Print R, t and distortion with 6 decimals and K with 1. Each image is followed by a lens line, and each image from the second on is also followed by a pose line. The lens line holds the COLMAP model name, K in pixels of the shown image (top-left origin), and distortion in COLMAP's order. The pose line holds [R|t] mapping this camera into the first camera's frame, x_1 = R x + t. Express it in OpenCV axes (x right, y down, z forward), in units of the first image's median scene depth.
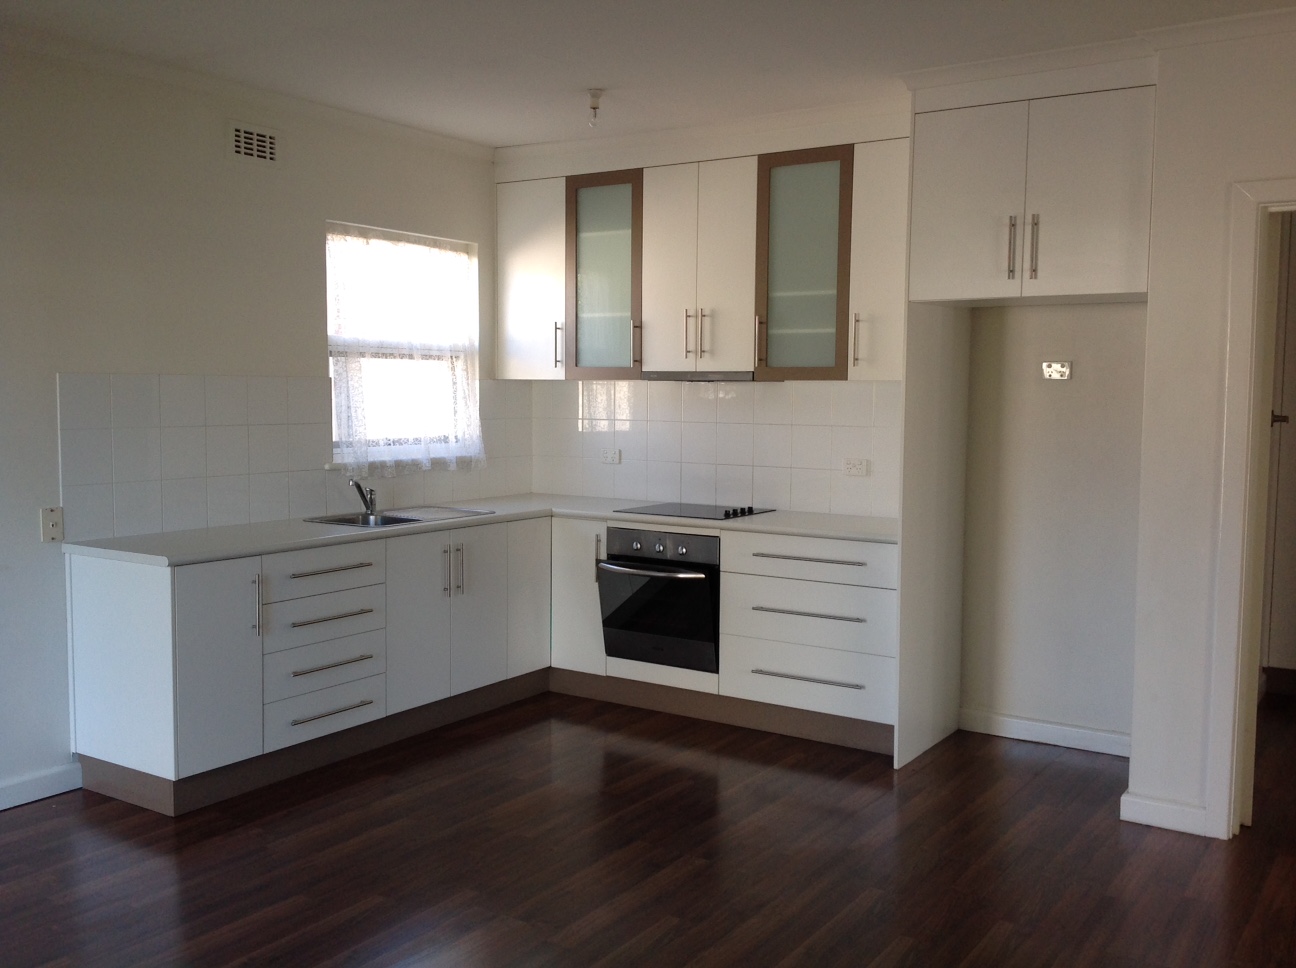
lens RADIAL K [[1231.8, 0, 648.0], [0, 1231.8, 484.0], [0, 0, 1]] dist [0.116503, -0.245003]
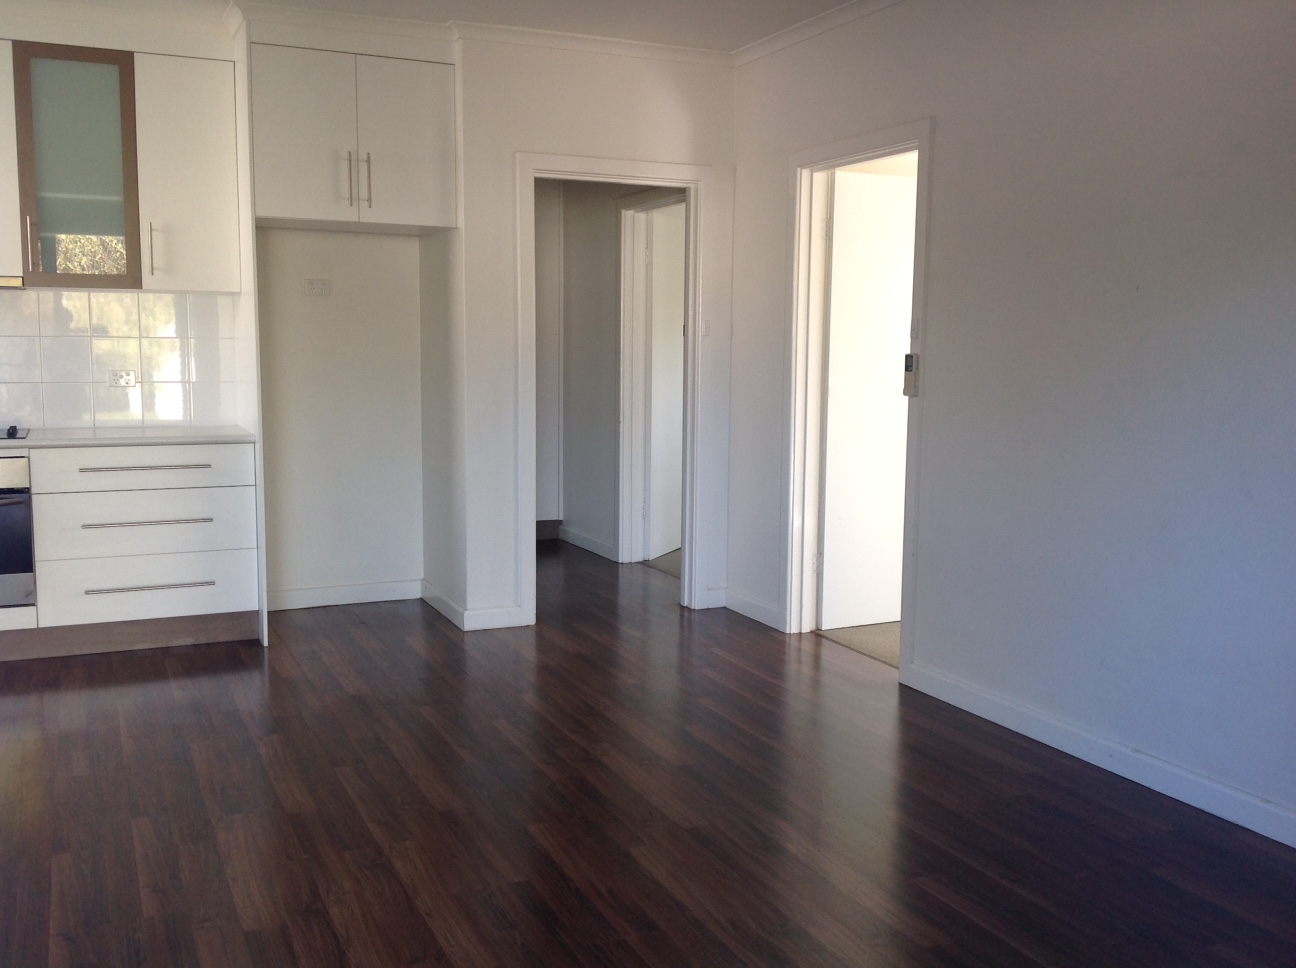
lens RADIAL K [[1231.8, 0, 648.0], [0, 1231.8, 484.0], [0, 0, 1]] dist [0.116503, -0.245003]
pose [[0.507783, -0.101181, 0.855523, -0.514461], [0.067324, 0.994702, 0.077682, 0.021797], [-0.858850, 0.018152, 0.511905, 0.136025]]
